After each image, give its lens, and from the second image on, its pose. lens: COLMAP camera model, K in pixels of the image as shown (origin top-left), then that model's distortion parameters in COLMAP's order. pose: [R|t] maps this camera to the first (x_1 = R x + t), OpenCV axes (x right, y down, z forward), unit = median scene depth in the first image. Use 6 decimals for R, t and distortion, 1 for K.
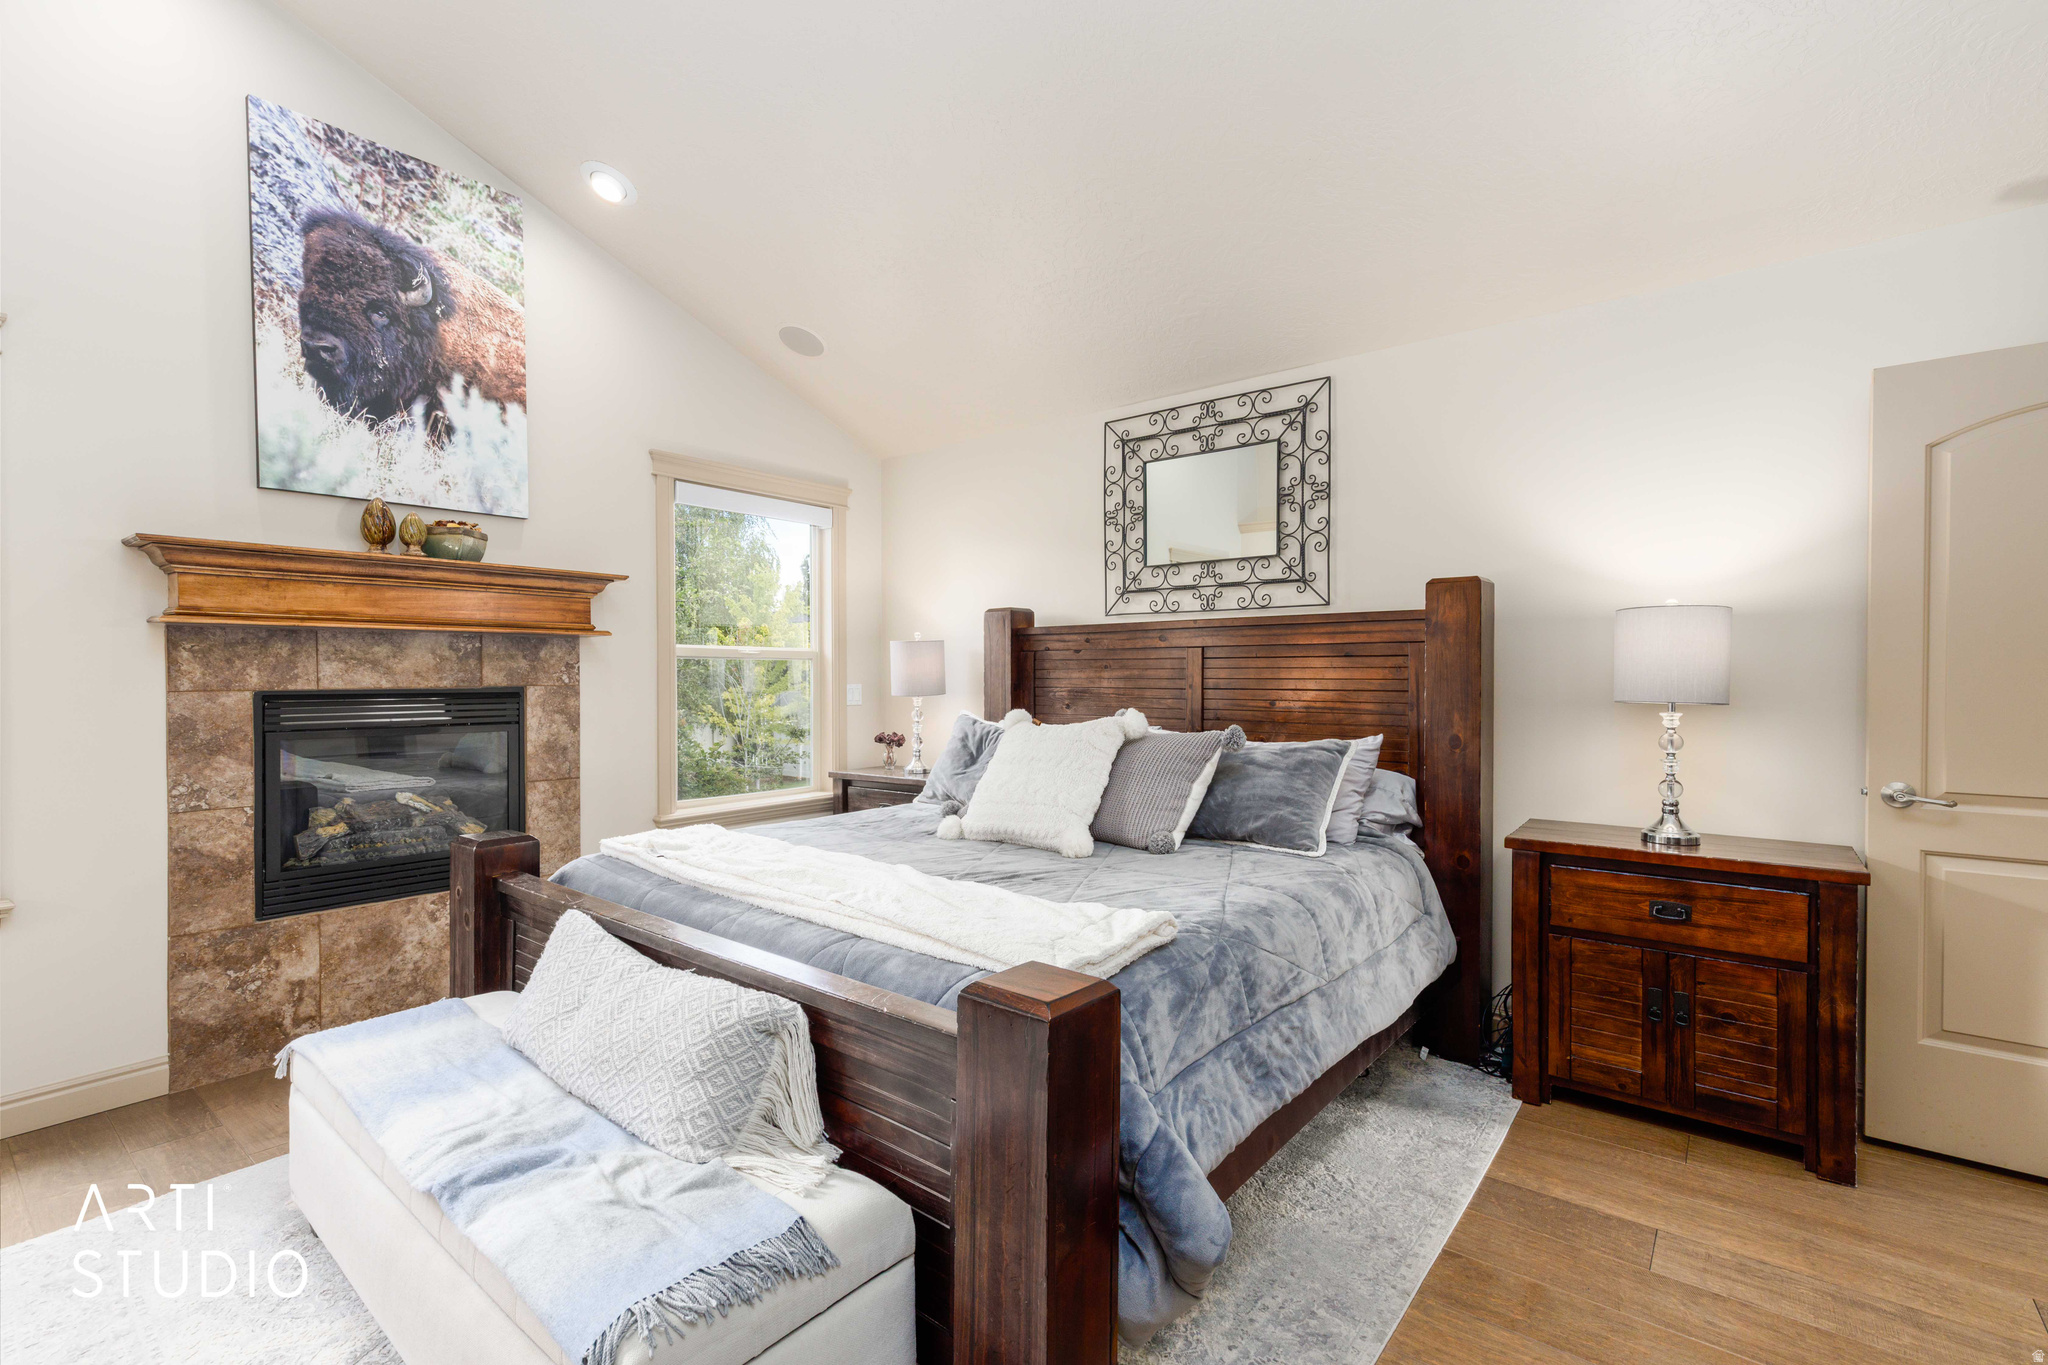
lens RADIAL K [[914.8, 0, 1018.2], [0, 914.8, 683.6], [0, 0, 1]] dist [0.013070, -0.000386]
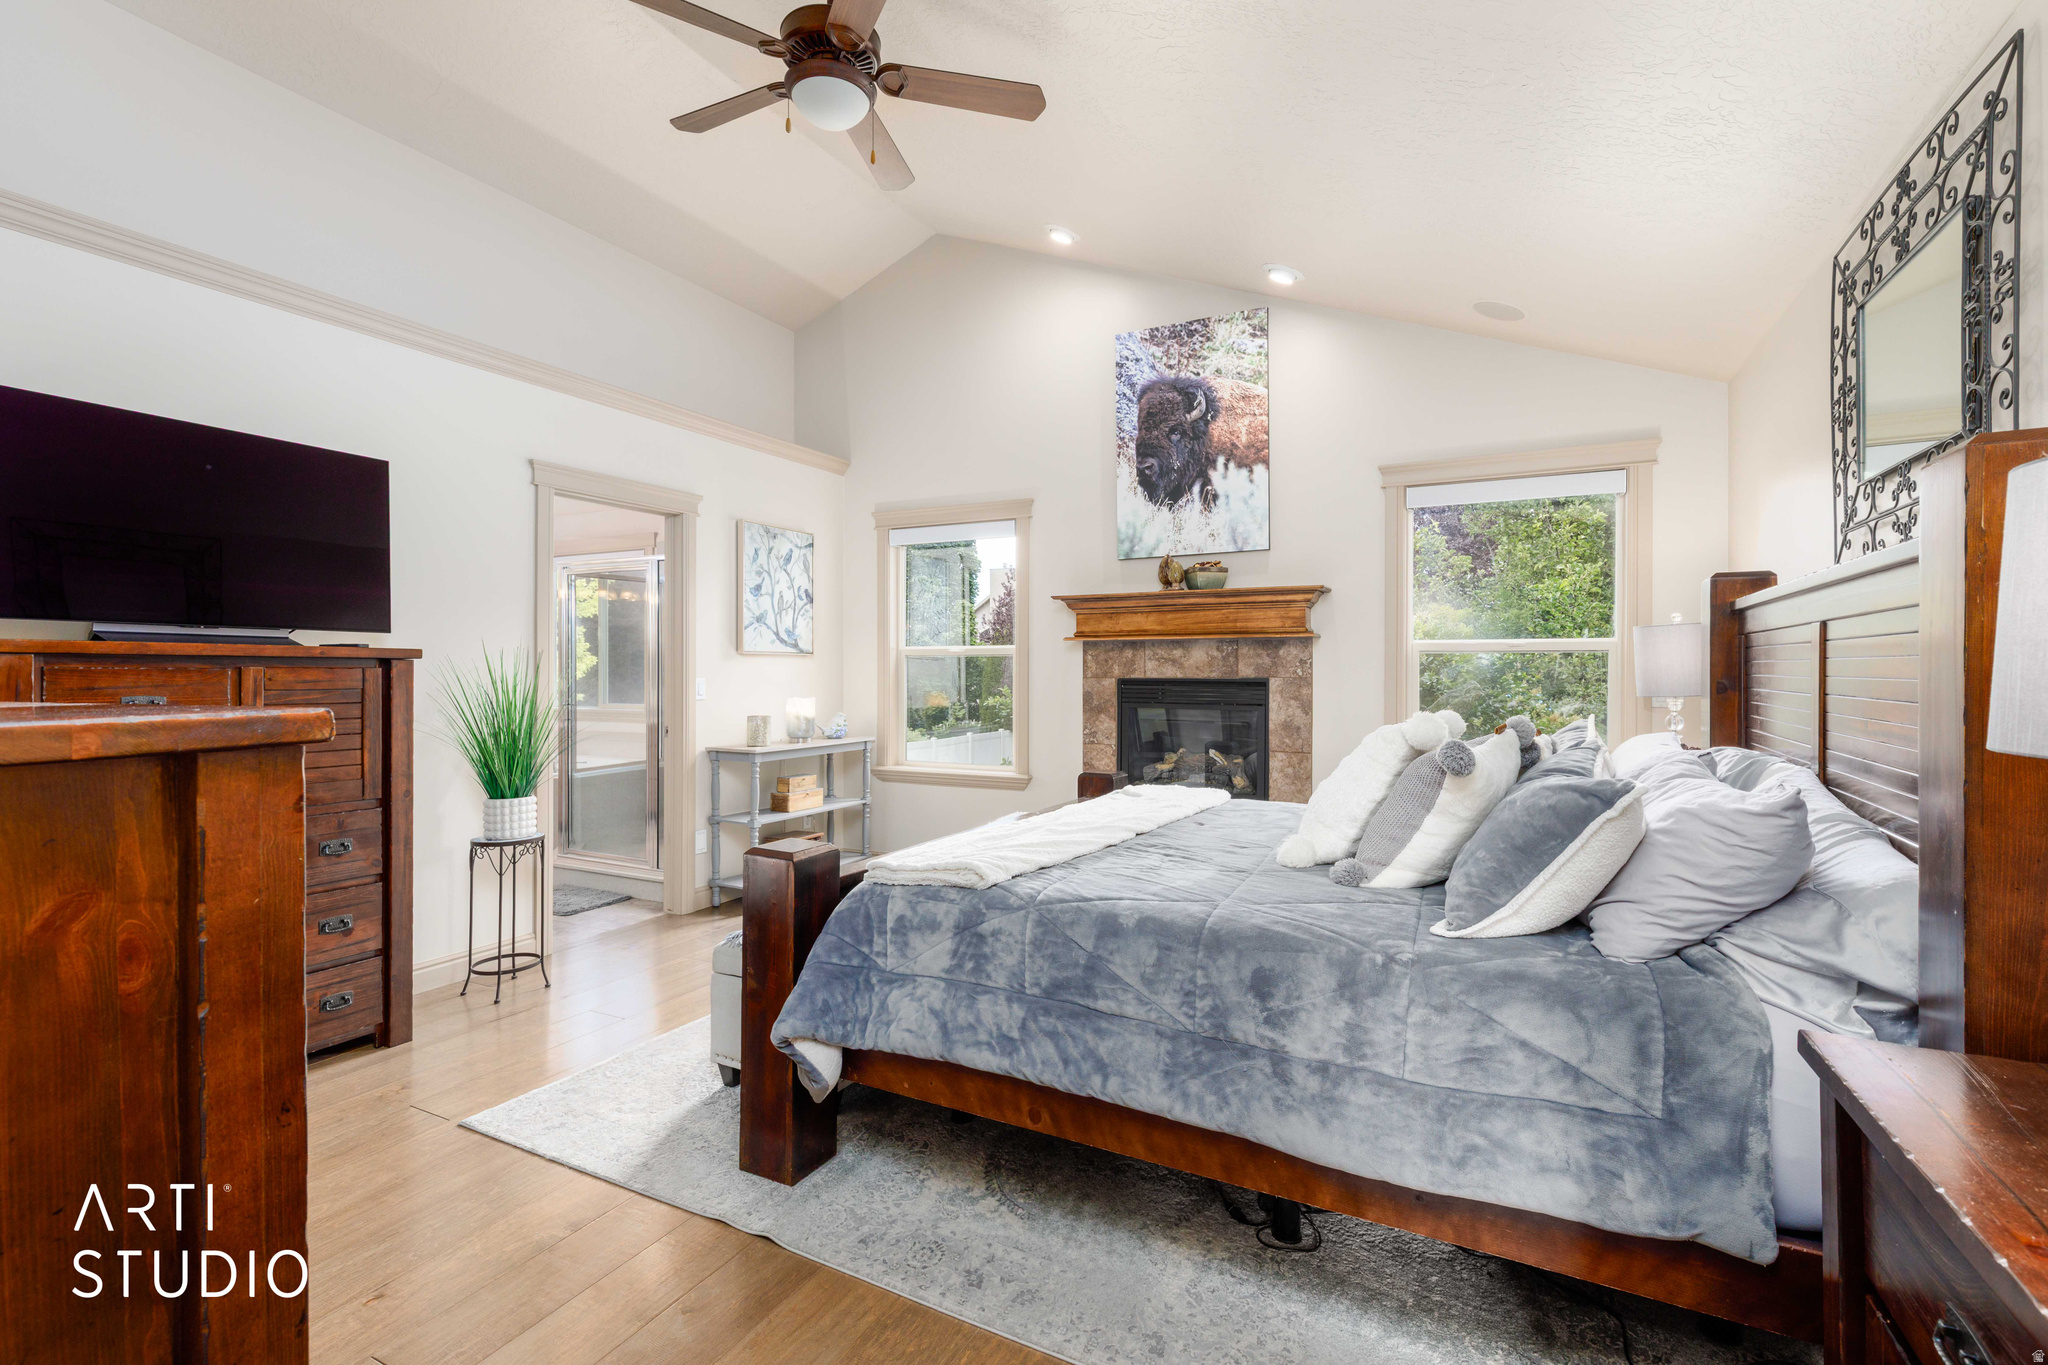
lens RADIAL K [[914.8, 0, 1019.7], [0, 914.8, 675.0], [0, 0, 1]] dist [0.013070, -0.000386]
pose [[0.205563, 0.005499, -0.978628, 0.734880], [-0.011553, 0.999928, 0.003192, -0.001119], [0.978576, 0.010650, 0.205612, 0.427926]]
